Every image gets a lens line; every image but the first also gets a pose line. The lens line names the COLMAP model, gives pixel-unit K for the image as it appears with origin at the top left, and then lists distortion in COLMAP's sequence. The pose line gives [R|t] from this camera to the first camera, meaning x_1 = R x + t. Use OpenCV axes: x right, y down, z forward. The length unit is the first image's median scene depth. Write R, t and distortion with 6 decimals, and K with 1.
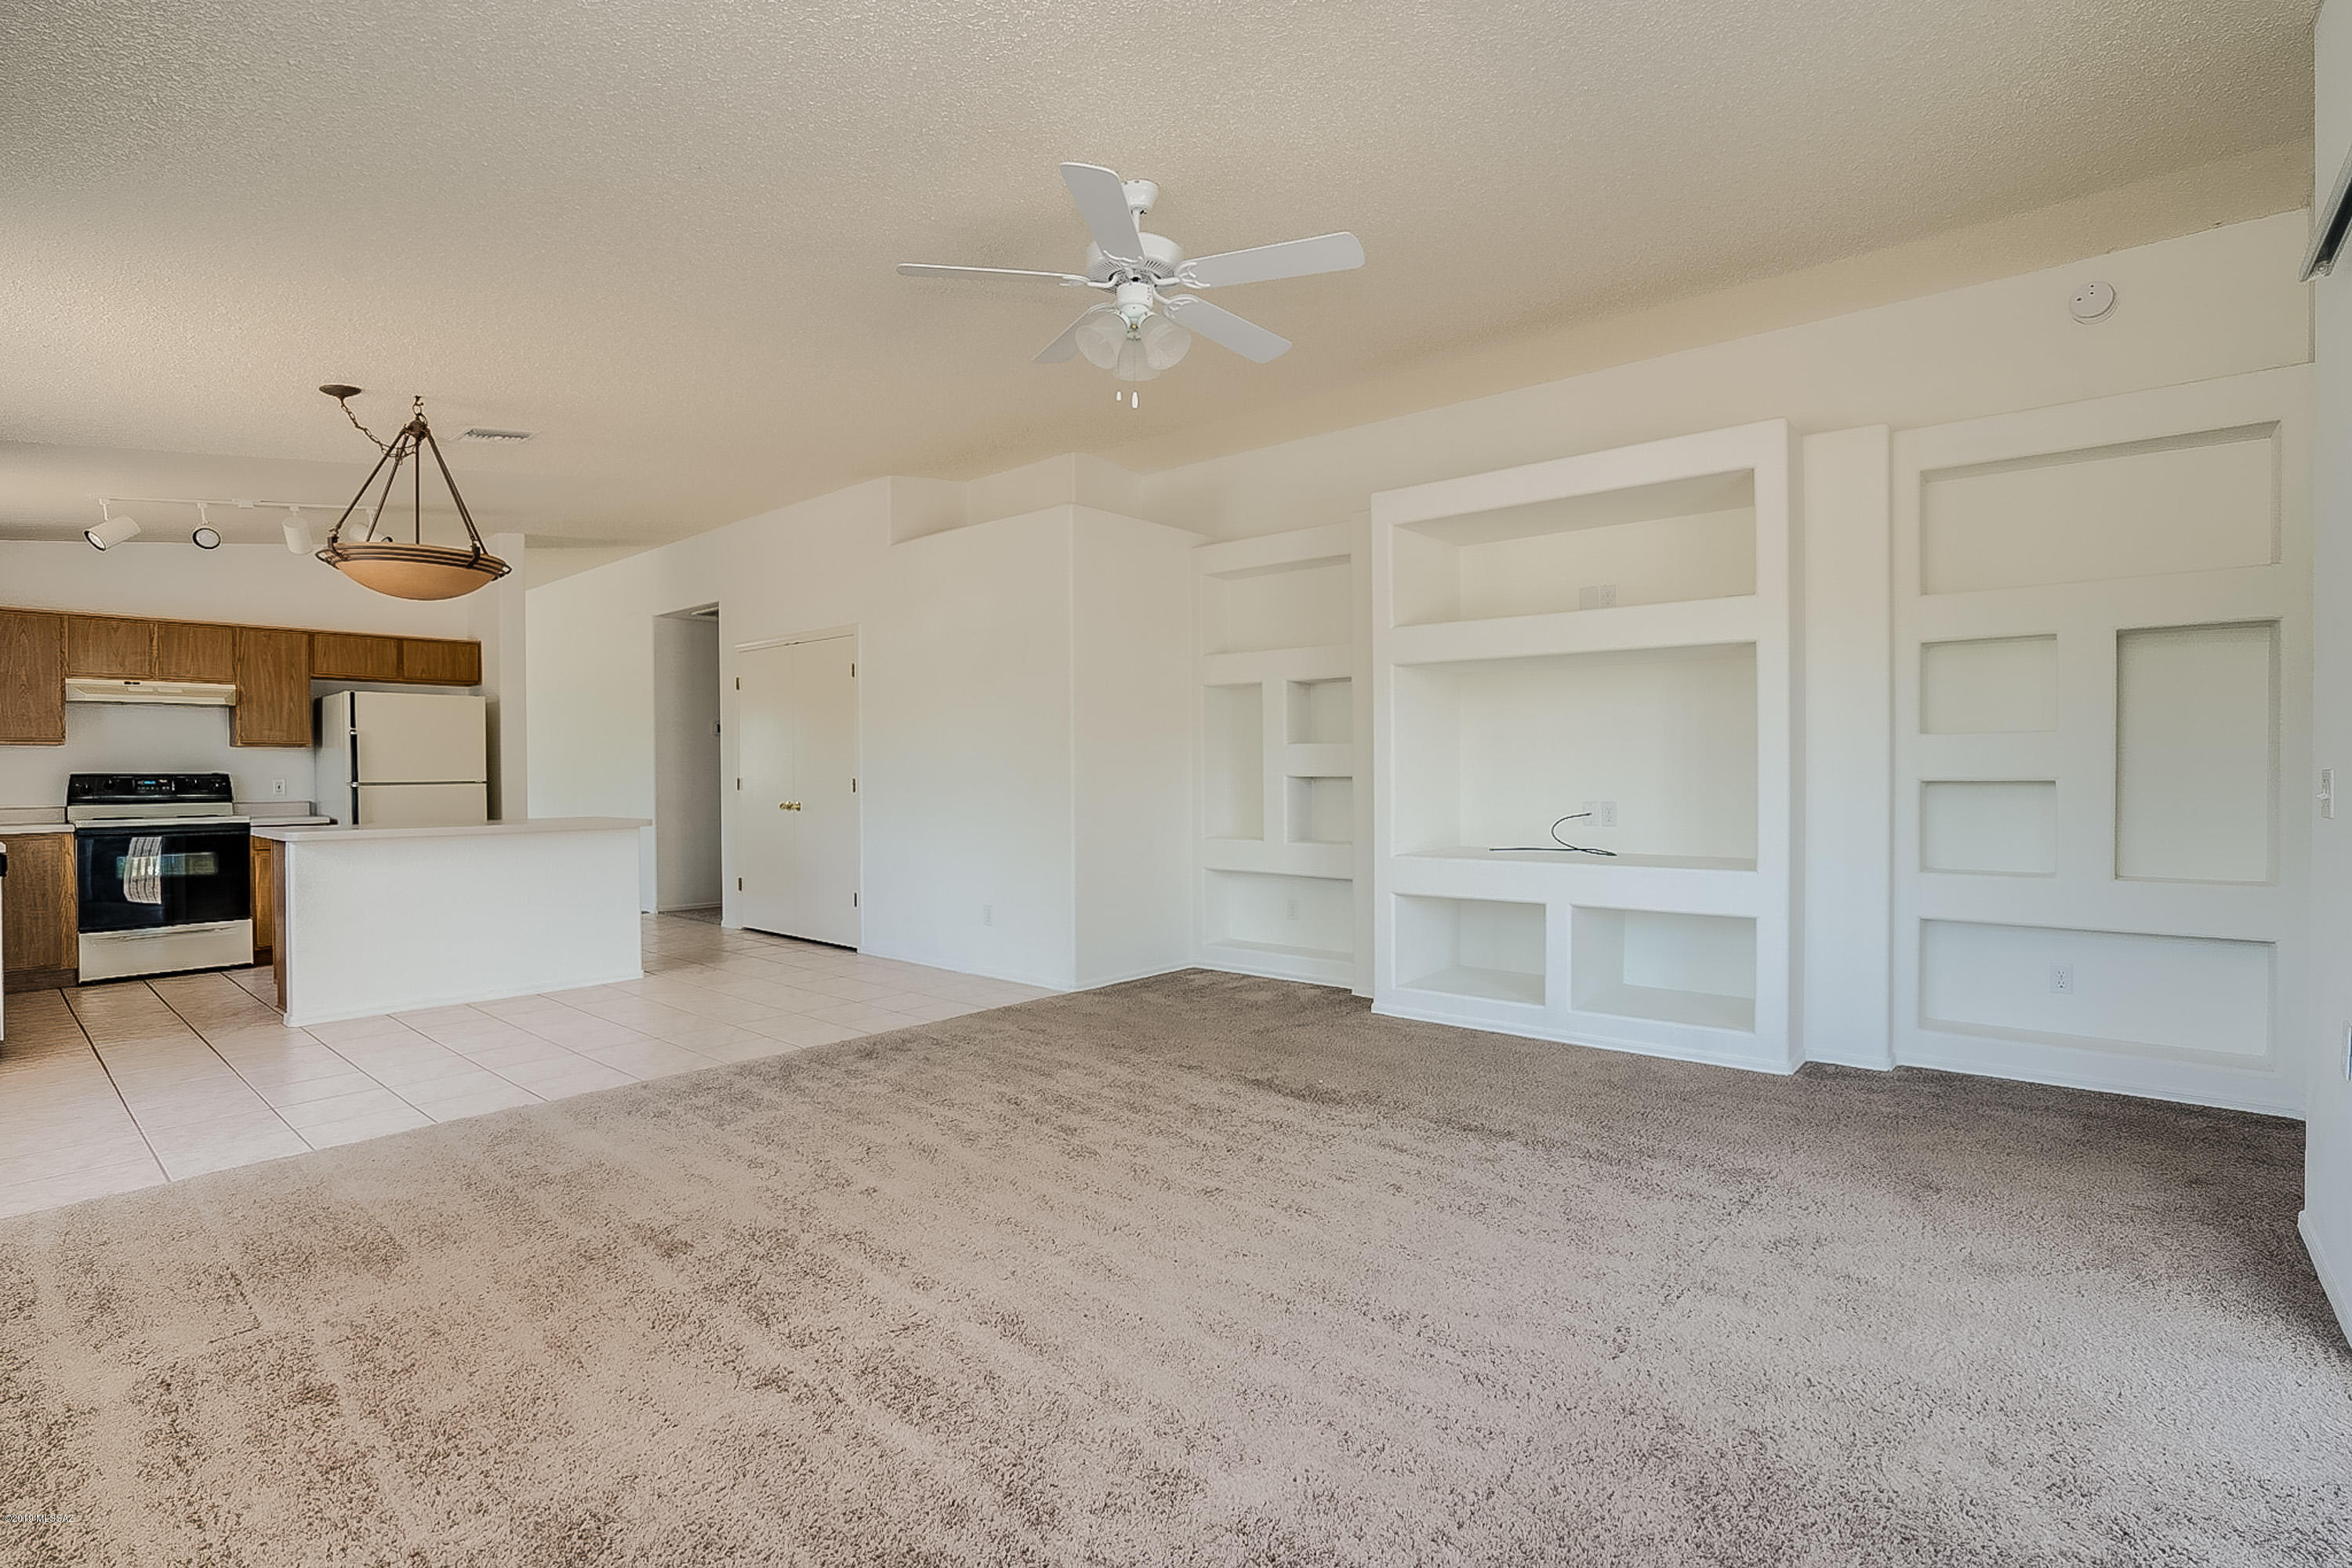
lens RADIAL K [[1092.8, 0, 1224.1], [0, 1092.8, 779.6], [0, 0, 1]] dist [-0.047968, 0.013730]
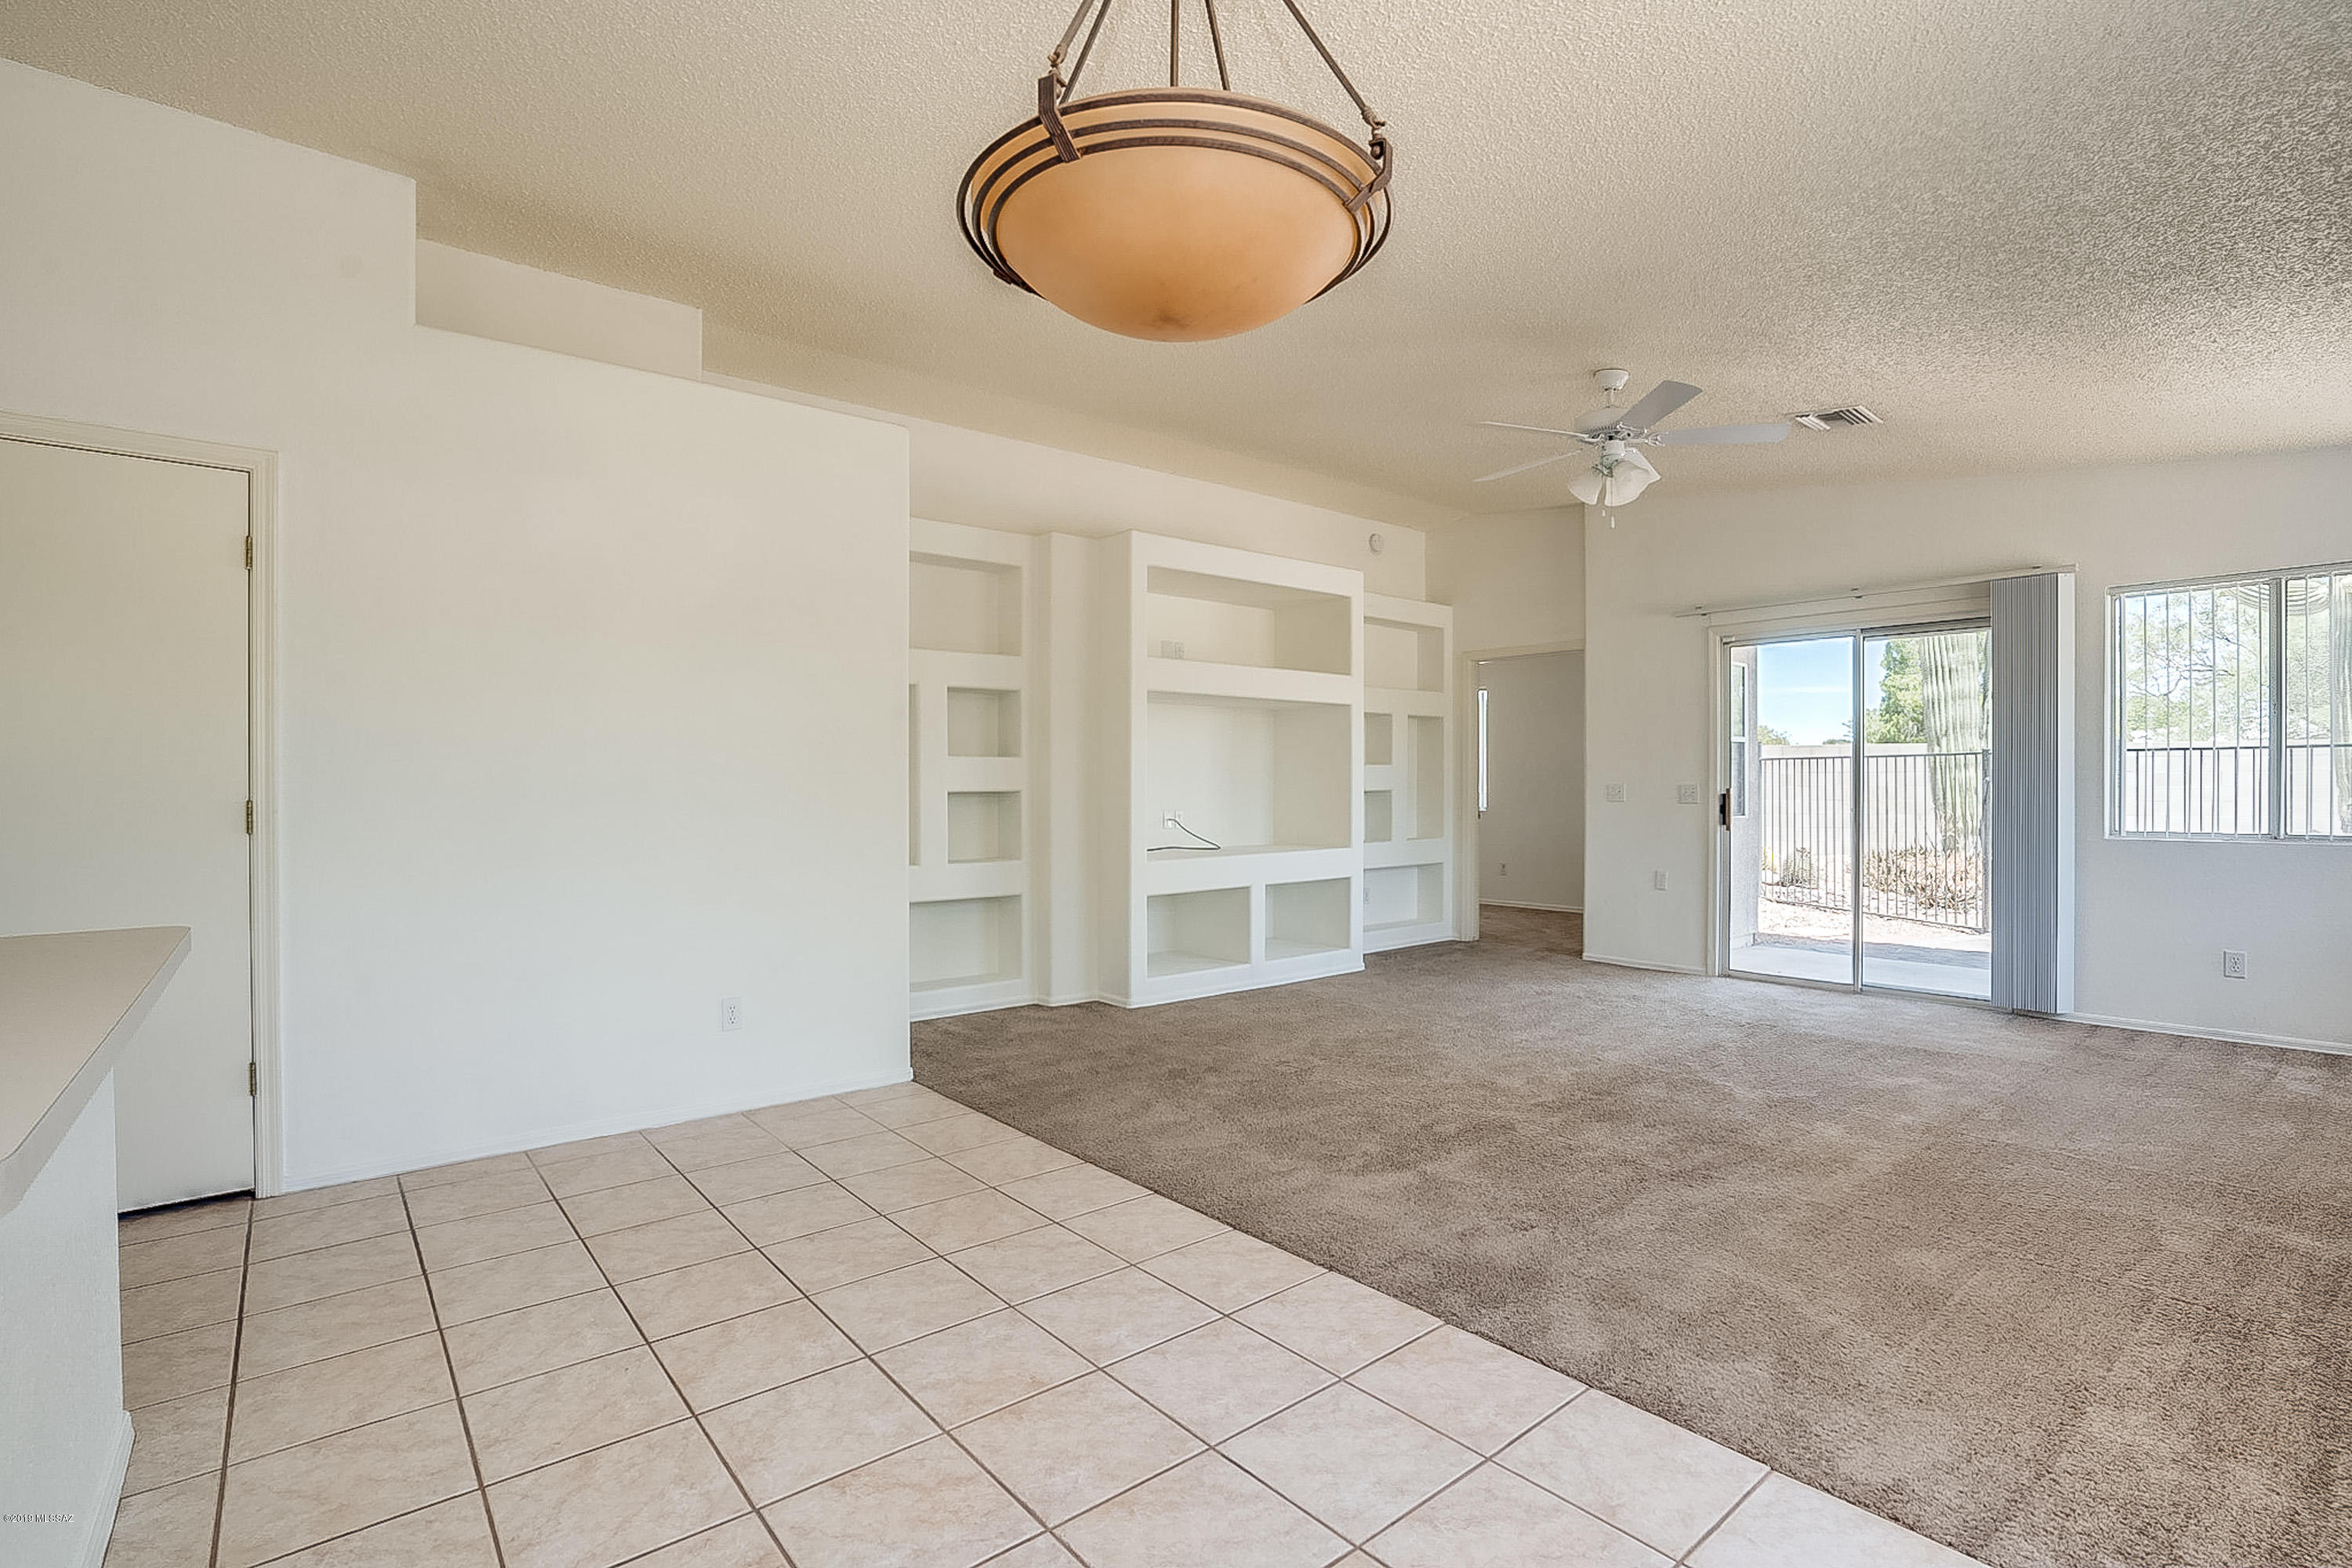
lens RADIAL K [[1092.8, 0, 1174.0], [0, 1092.8, 790.5], [0, 0, 1]] dist [-0.047968, 0.013730]
pose [[0.190008, -0.001821, 0.981781, -0.757749], [0.007611, 0.999971, 0.000382, -0.002776], [-0.981753, 0.007400, 0.190016, 0.616005]]
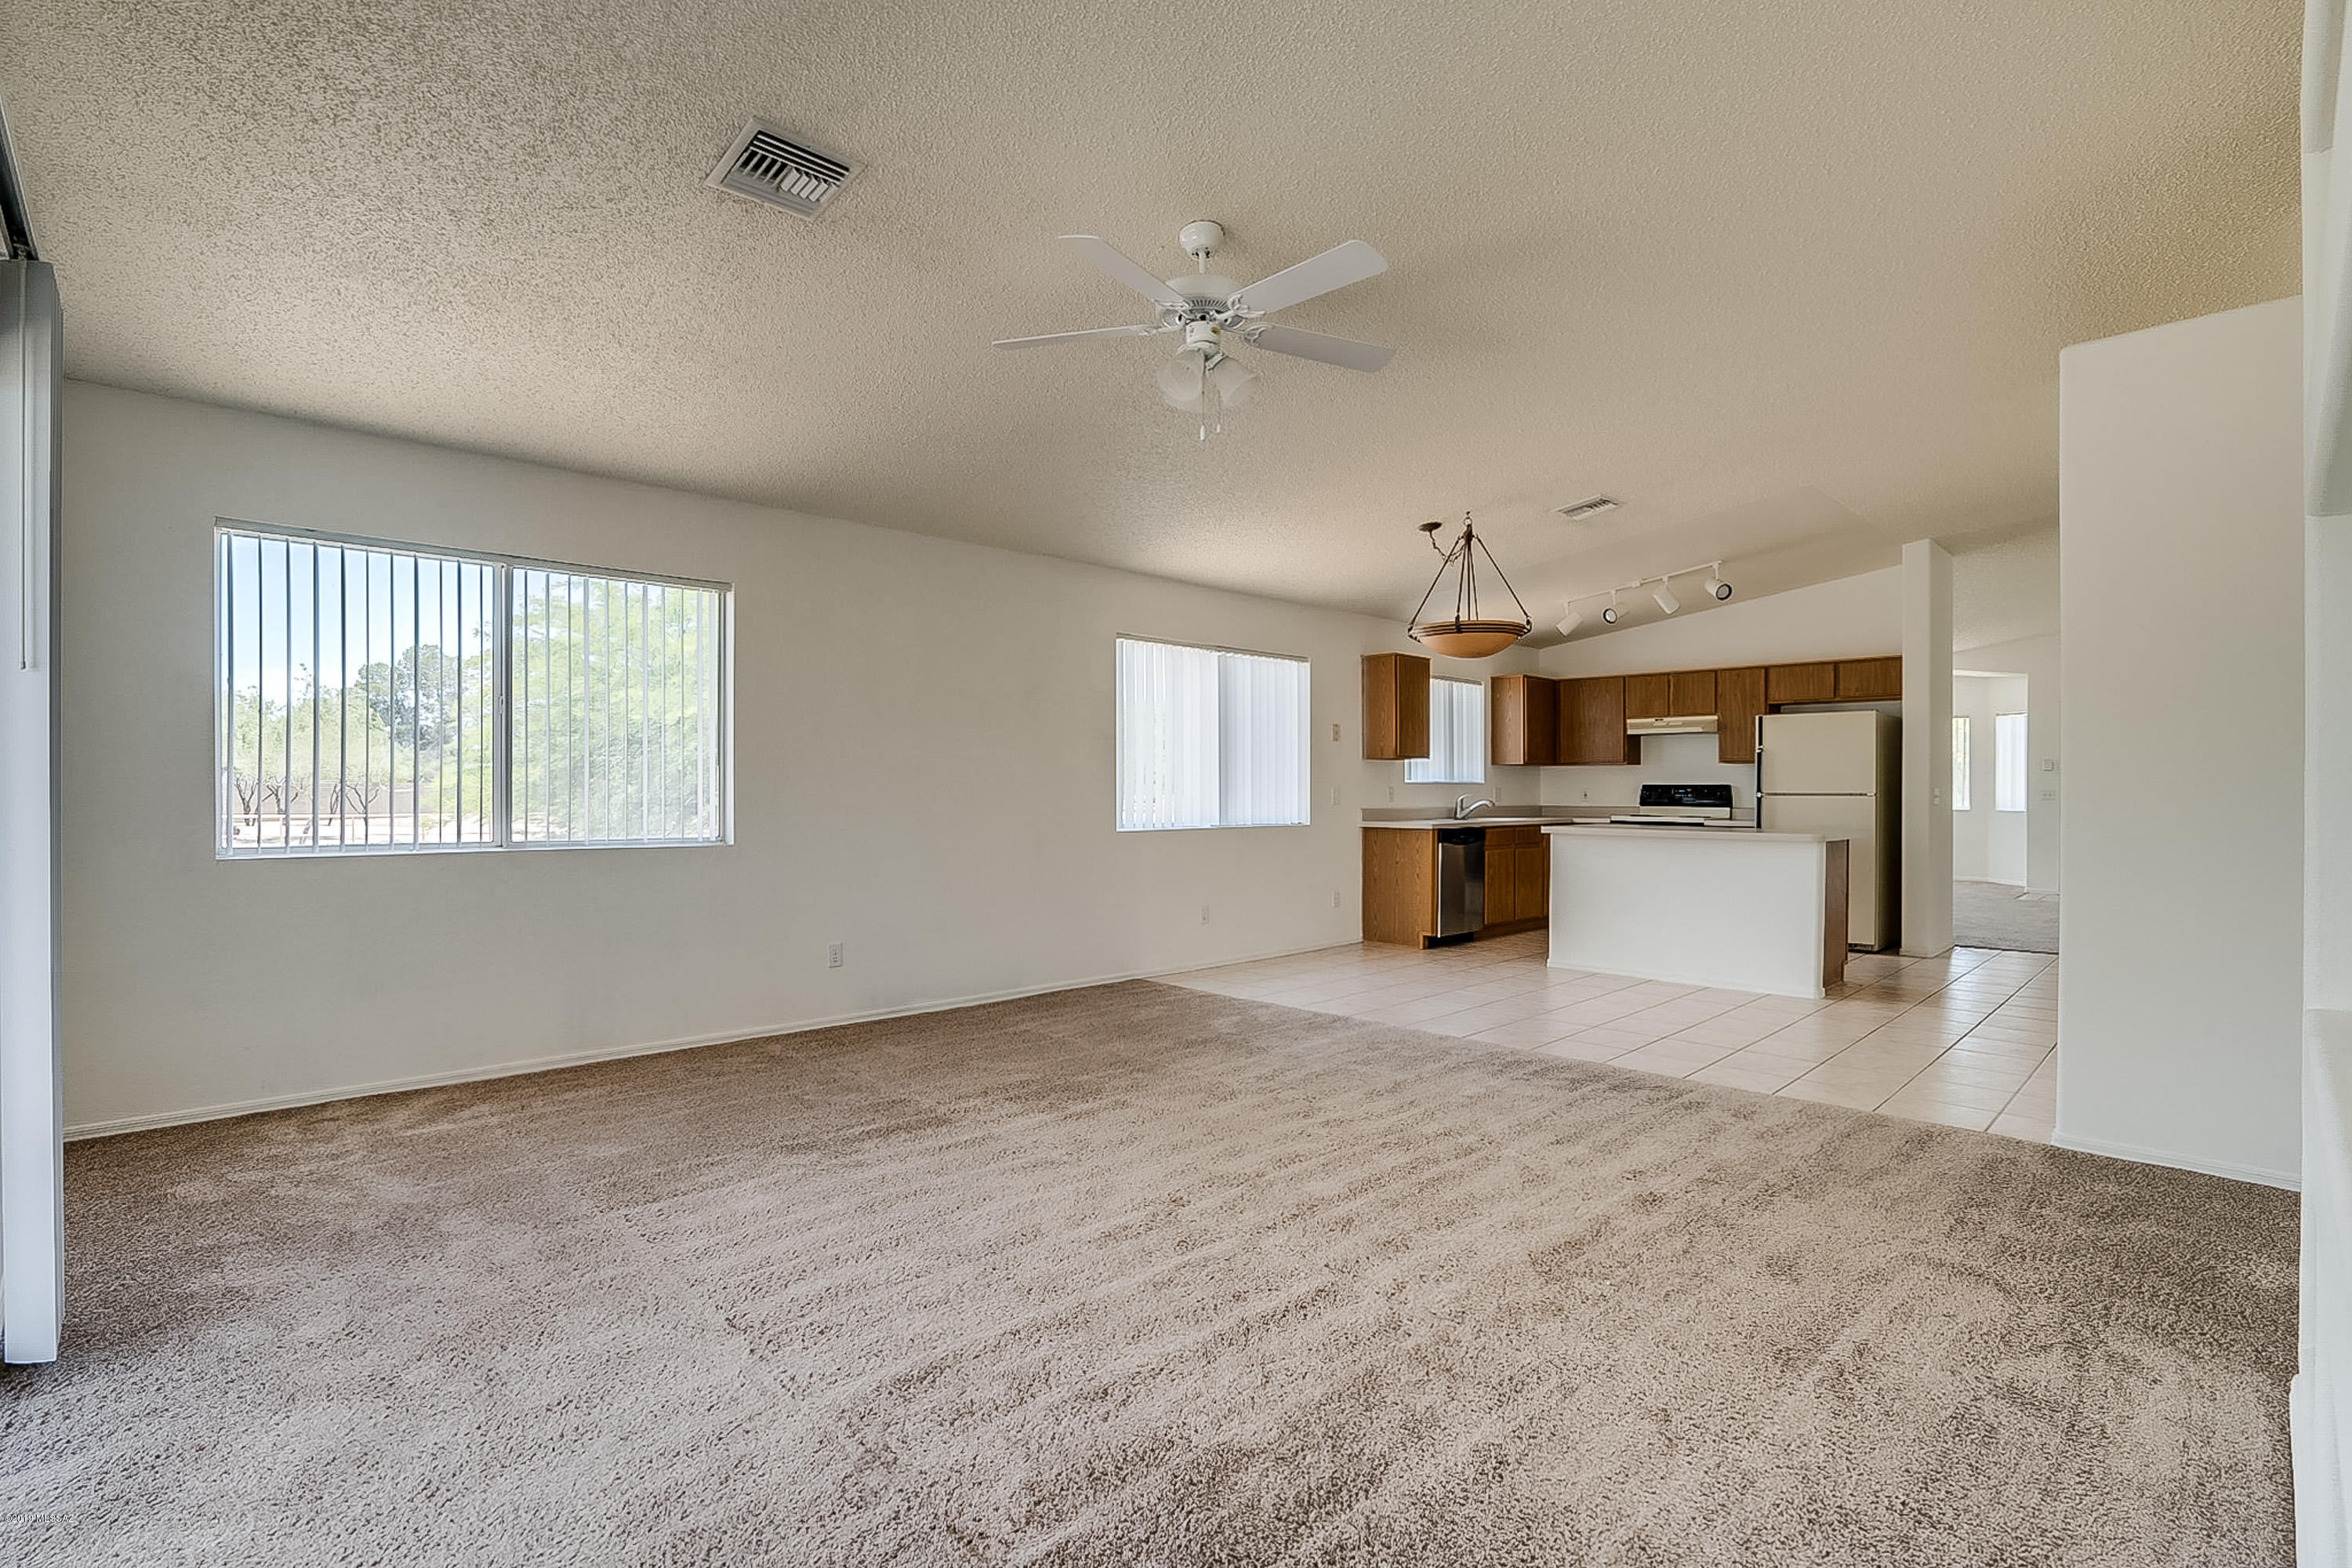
lens RADIAL K [[1092.8, 0, 1177.4], [0, 1092.8, 796.9], [0, 0, 1]] dist [-0.047968, 0.013730]
pose [[-0.103460, 0.014943, -0.994521, 0.455835], [-0.007940, 0.999843, 0.015849, -0.006773], [0.994602, 0.009536, -0.103325, 0.506677]]
